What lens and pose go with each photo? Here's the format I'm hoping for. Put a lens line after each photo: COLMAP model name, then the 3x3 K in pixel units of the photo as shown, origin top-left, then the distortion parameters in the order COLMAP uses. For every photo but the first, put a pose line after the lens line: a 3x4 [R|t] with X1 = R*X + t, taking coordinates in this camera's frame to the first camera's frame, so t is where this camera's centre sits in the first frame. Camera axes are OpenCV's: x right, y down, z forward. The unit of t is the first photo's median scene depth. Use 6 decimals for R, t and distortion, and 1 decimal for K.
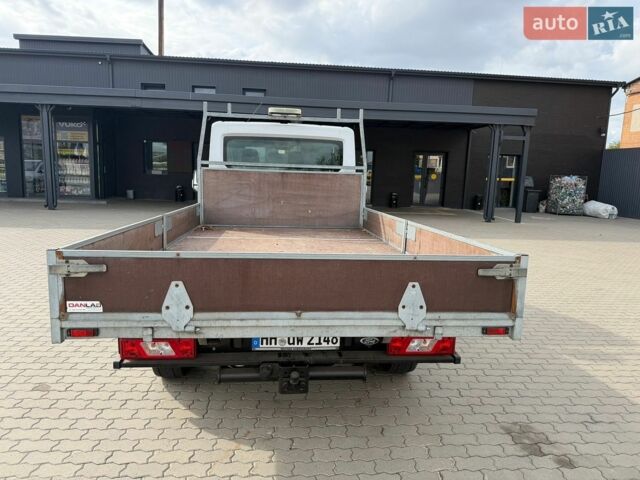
lens RADIAL K [[443.5, 0, 320.0], [0, 443.5, 240.0], [0, 0, 1]] dist [0.154520, -0.228051]
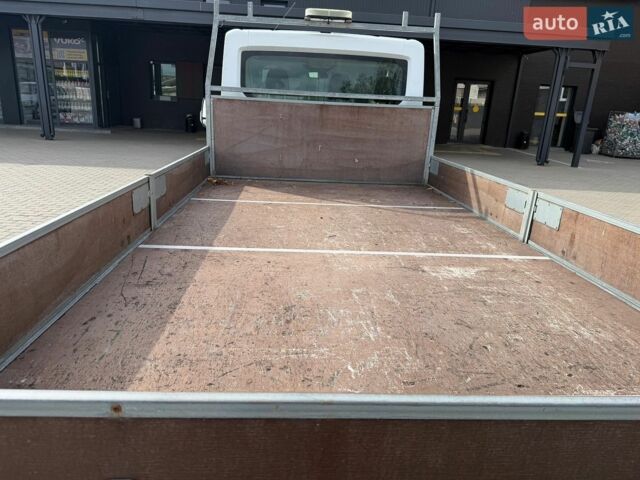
lens RADIAL K [[453.7, 0, 314.2], [0, 453.7, 239.1], [0, 0, 1]] dist [0.071880, -0.088909]
pose [[0.998589, 0.032945, -0.041643, -0.024495], [-0.026617, 0.989177, 0.144295, -0.017832], [0.045946, -0.142983, 0.988658, 0.100443]]
